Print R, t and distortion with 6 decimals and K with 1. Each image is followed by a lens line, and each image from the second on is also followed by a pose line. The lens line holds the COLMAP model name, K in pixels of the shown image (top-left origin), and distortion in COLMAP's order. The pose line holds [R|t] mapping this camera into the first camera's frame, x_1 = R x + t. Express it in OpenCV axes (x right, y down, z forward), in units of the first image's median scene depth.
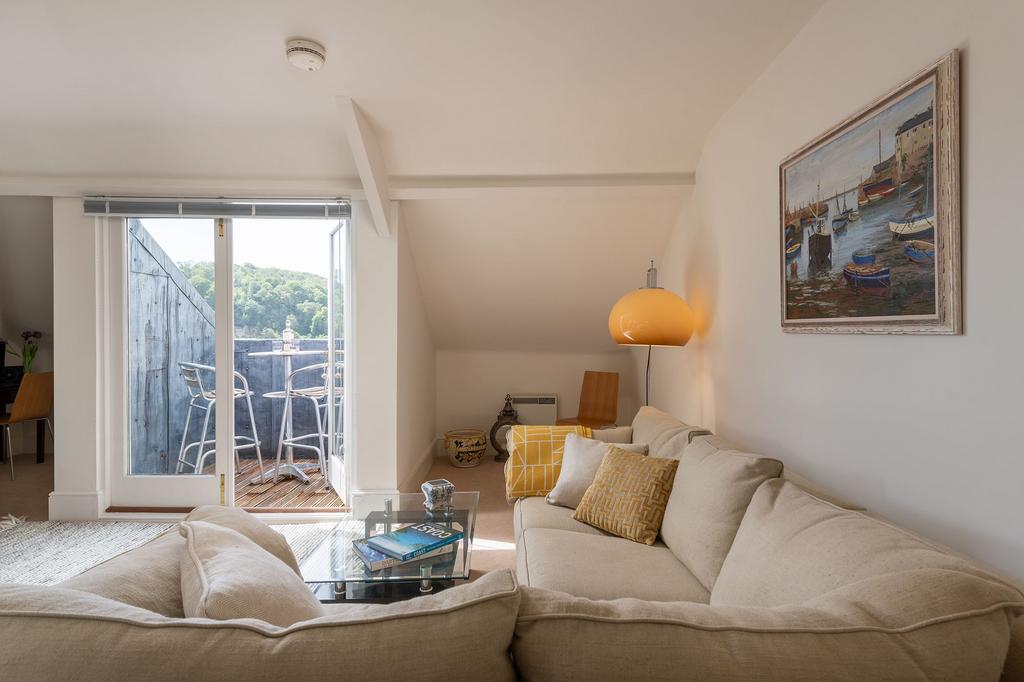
lens RADIAL K [[554.7, 0, 512.0], [0, 554.7, 341.0], [0, 0, 1]] dist [0.000783, -0.000428]
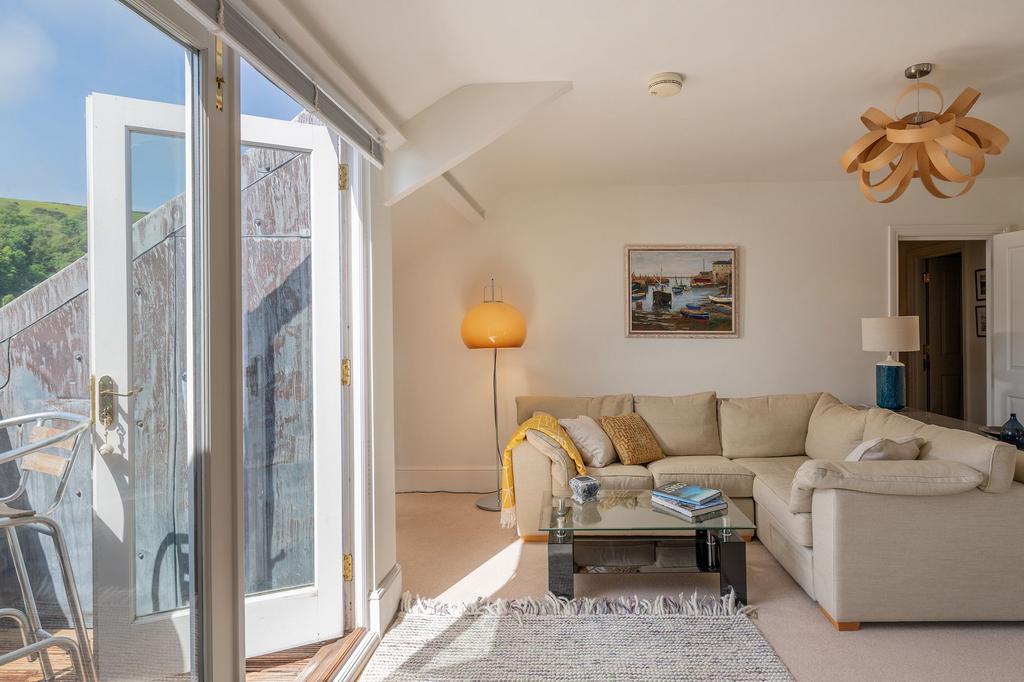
lens RADIAL K [[554.7, 0, 512.0], [0, 554.7, 341.0], [0, 0, 1]] dist [0.000783, -0.000428]
pose [[-0.012015, 0.000037, 0.999928, -1.633663], [0.016164, 0.999869, 0.000157, -0.010826], [-0.999797, 0.016164, -0.012014, 1.652586]]
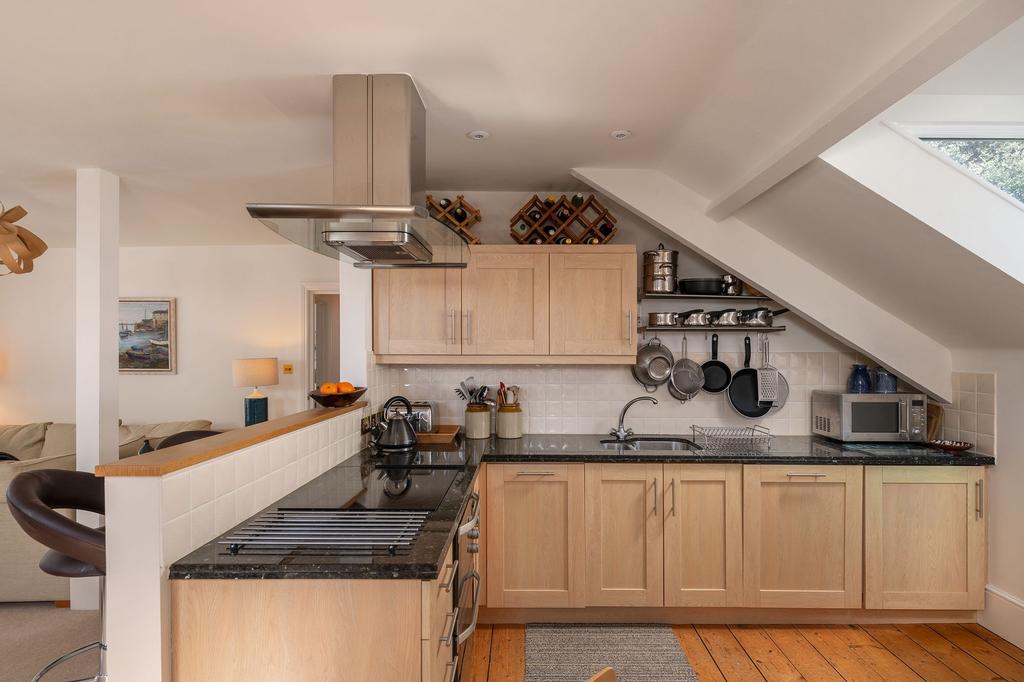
lens RADIAL K [[543.8, 0, 514.5], [0, 543.8, 351.5], [0, 0, 1]] dist [-0.000466, -0.000351]
pose [[0.005336, -0.004085, 0.999977, -2.034929], [0.010740, 0.999934, 0.004027, -0.111514], [-0.999928, 0.010718, 0.005380, -0.928928]]
